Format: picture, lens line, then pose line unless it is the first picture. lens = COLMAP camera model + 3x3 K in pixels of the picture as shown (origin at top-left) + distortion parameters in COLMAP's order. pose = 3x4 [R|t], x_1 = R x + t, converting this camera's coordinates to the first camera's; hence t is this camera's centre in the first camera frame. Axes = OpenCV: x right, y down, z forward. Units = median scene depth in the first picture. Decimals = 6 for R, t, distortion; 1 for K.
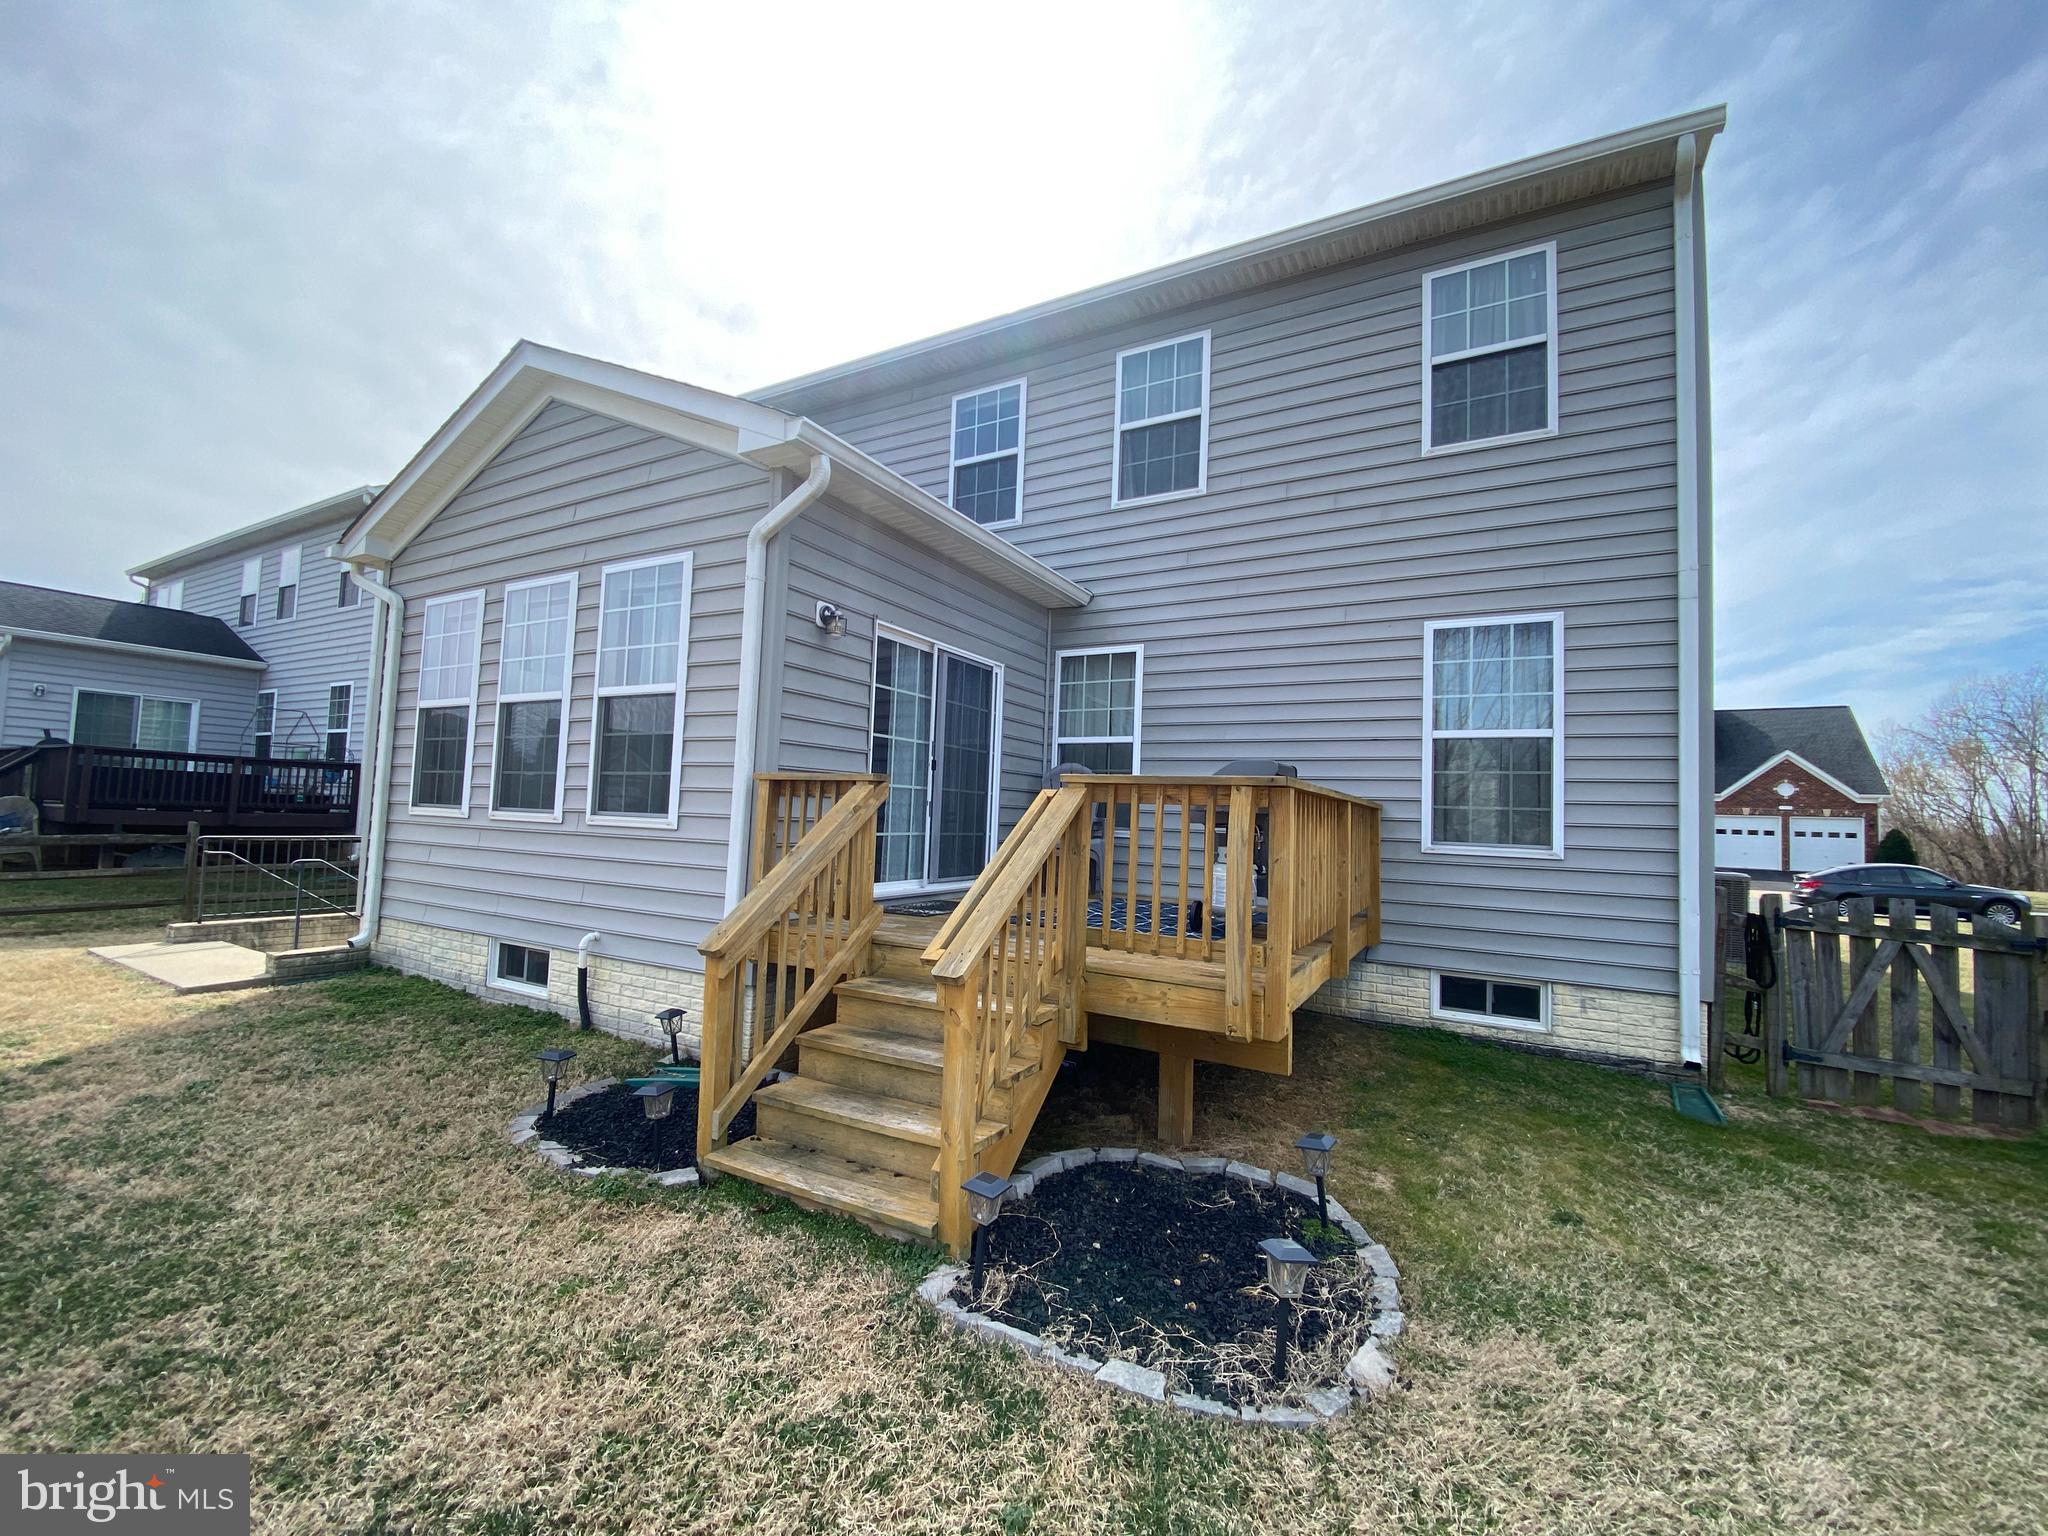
lens RADIAL K [[831.7, 0, 1025.8], [0, 831.7, 773.2], [0, 0, 1]] dist [0.018282, -0.019042]
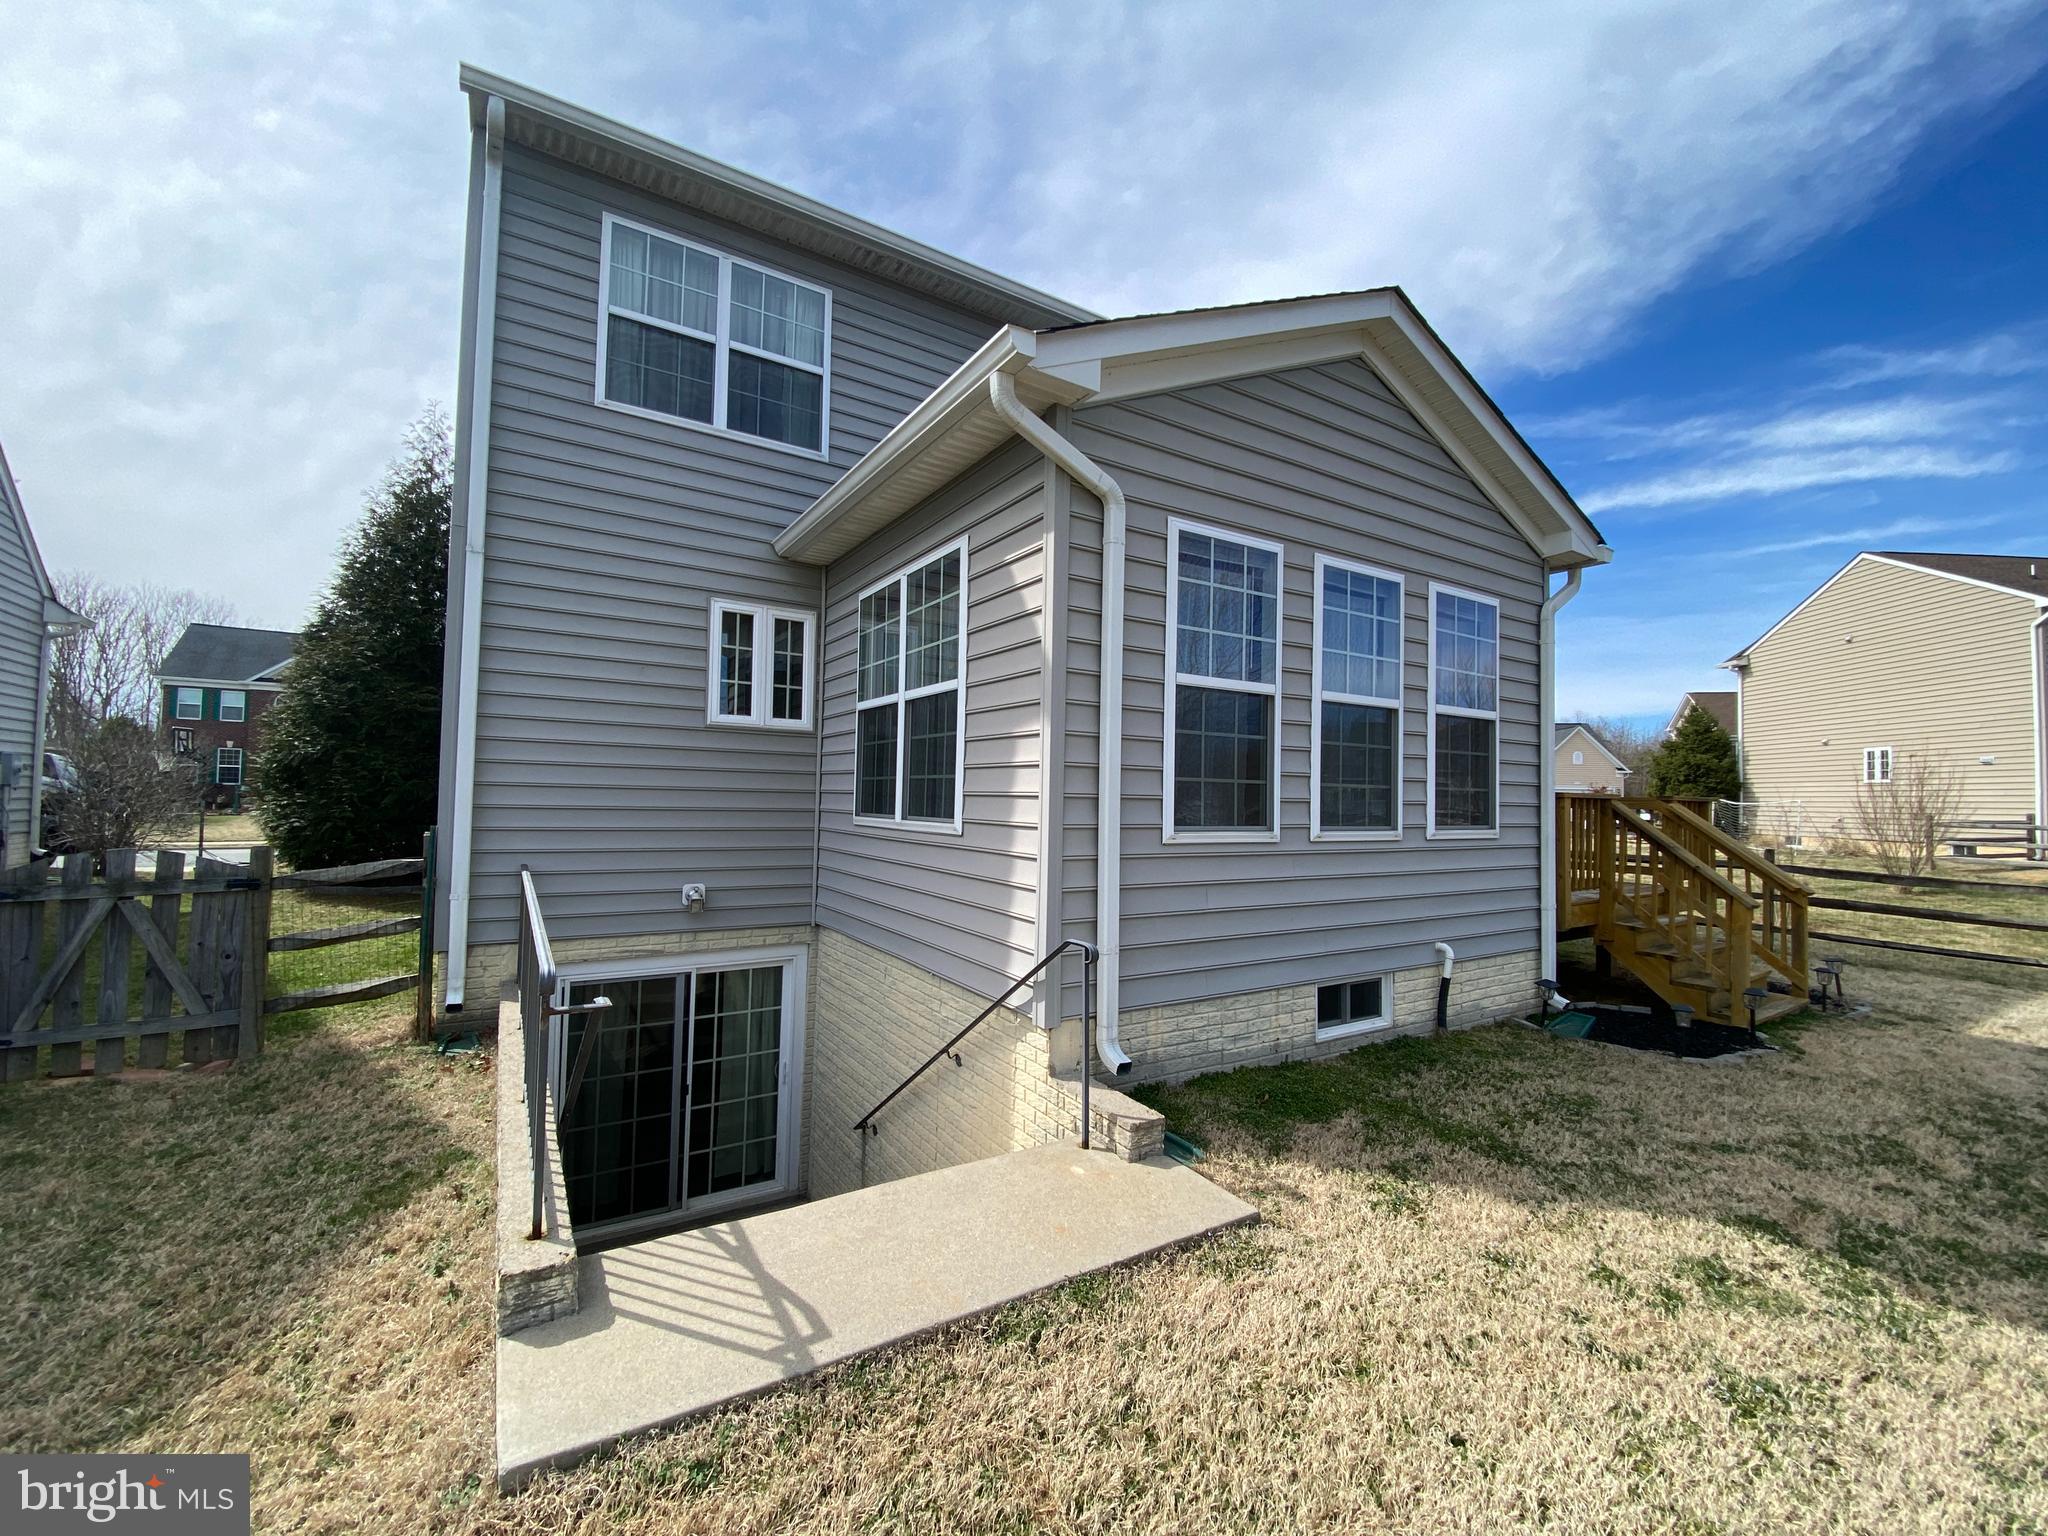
lens RADIAL K [[831.7, 0, 1025.8], [0, 831.7, 773.2], [0, 0, 1]] dist [0.018282, -0.019042]
pose [[0.482490, -0.002425, 0.875898, -0.640381], [-0.045845, 0.998556, 0.028018, -0.009239], [-0.874701, -0.053674, 0.481682, 0.368819]]
